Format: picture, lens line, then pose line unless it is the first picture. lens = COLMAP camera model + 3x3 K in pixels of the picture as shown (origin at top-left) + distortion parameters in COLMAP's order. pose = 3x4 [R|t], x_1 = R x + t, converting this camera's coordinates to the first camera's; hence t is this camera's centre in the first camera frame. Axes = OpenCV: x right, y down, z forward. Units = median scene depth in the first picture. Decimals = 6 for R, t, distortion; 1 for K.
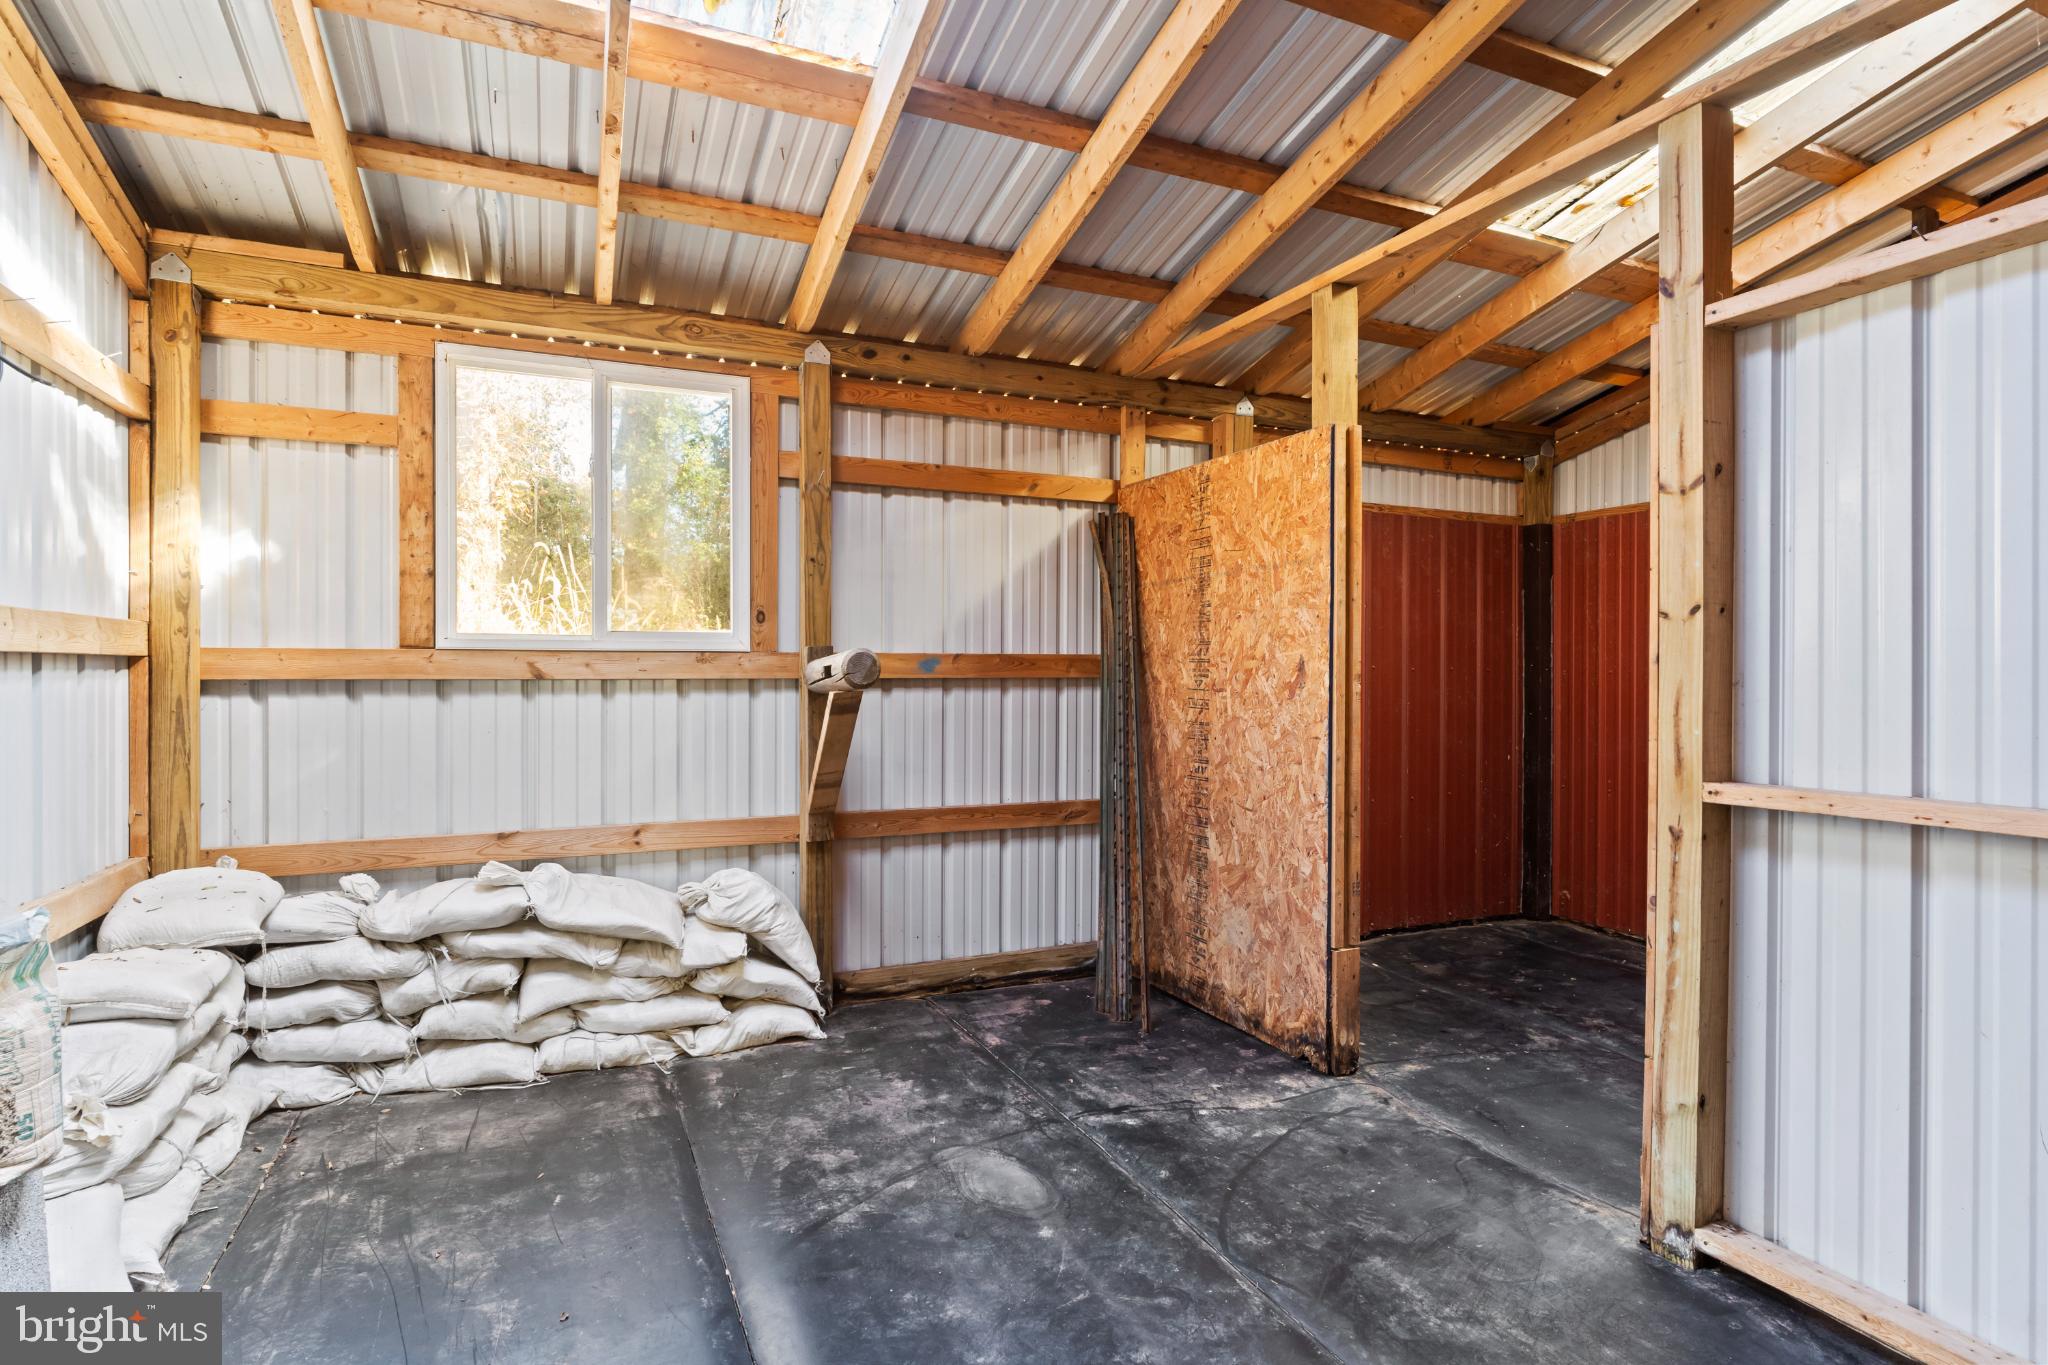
lens RADIAL K [[1051.3, 0, 1022.9], [0, 1051.3, 683.2], [0, 0, 1]] dist [0.000806, 0.001617]
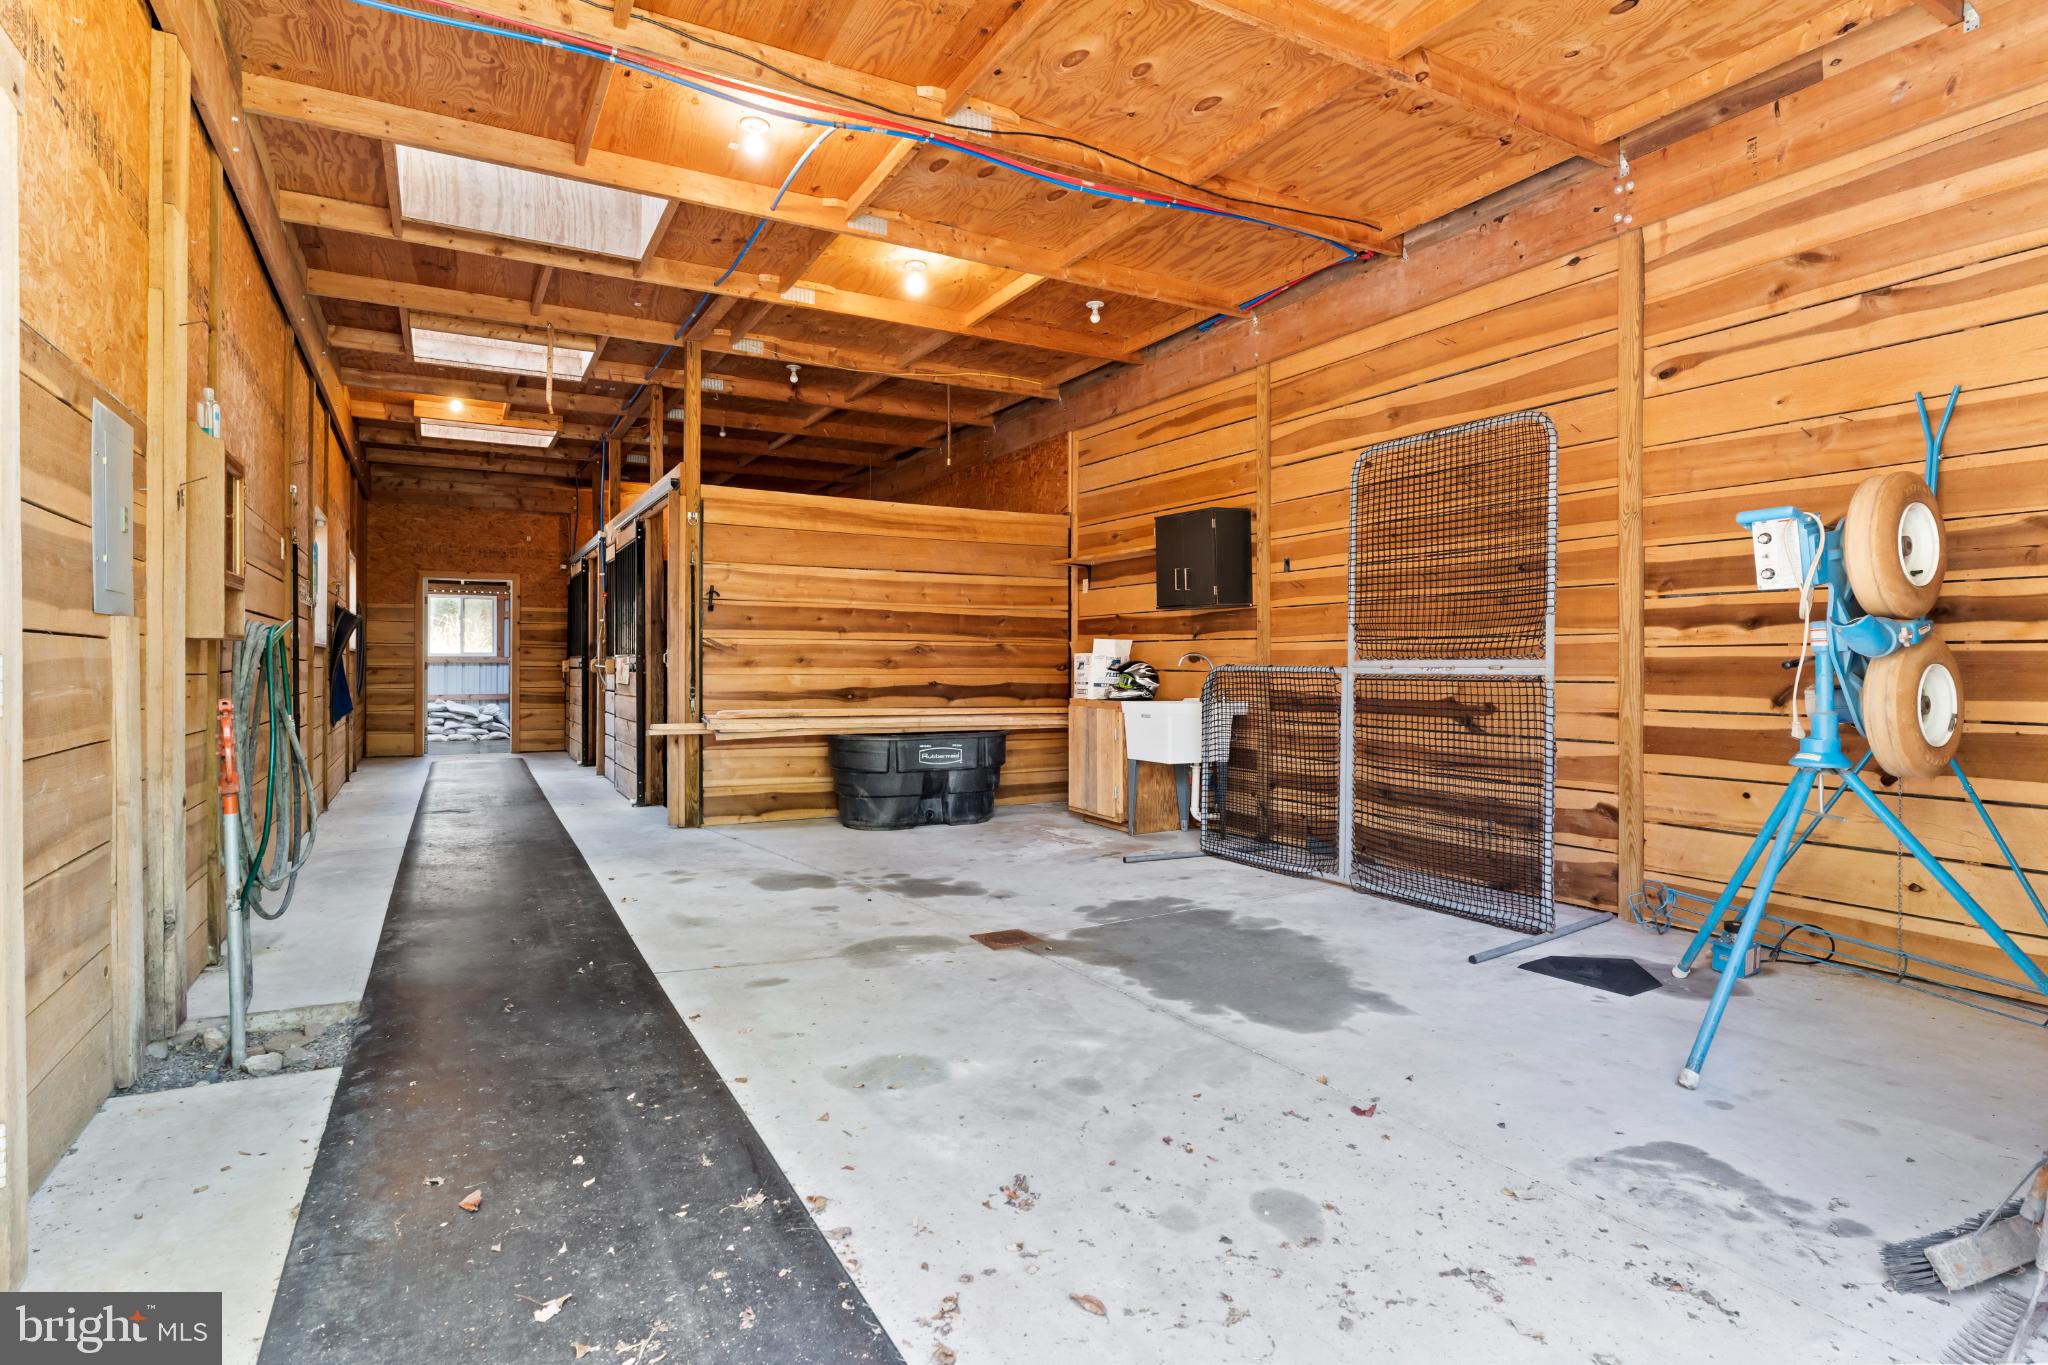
lens RADIAL K [[1051.3, 0, 1023.3], [0, 1051.3, 675.1], [0, 0, 1]] dist [0.000806, 0.001617]
pose [[0.996793, 0.004248, 0.079912, 1.816418], [-0.004352, 0.999990, 0.001125, 0.037962], [-0.079906, -0.001469, 0.996801, -4.093739]]
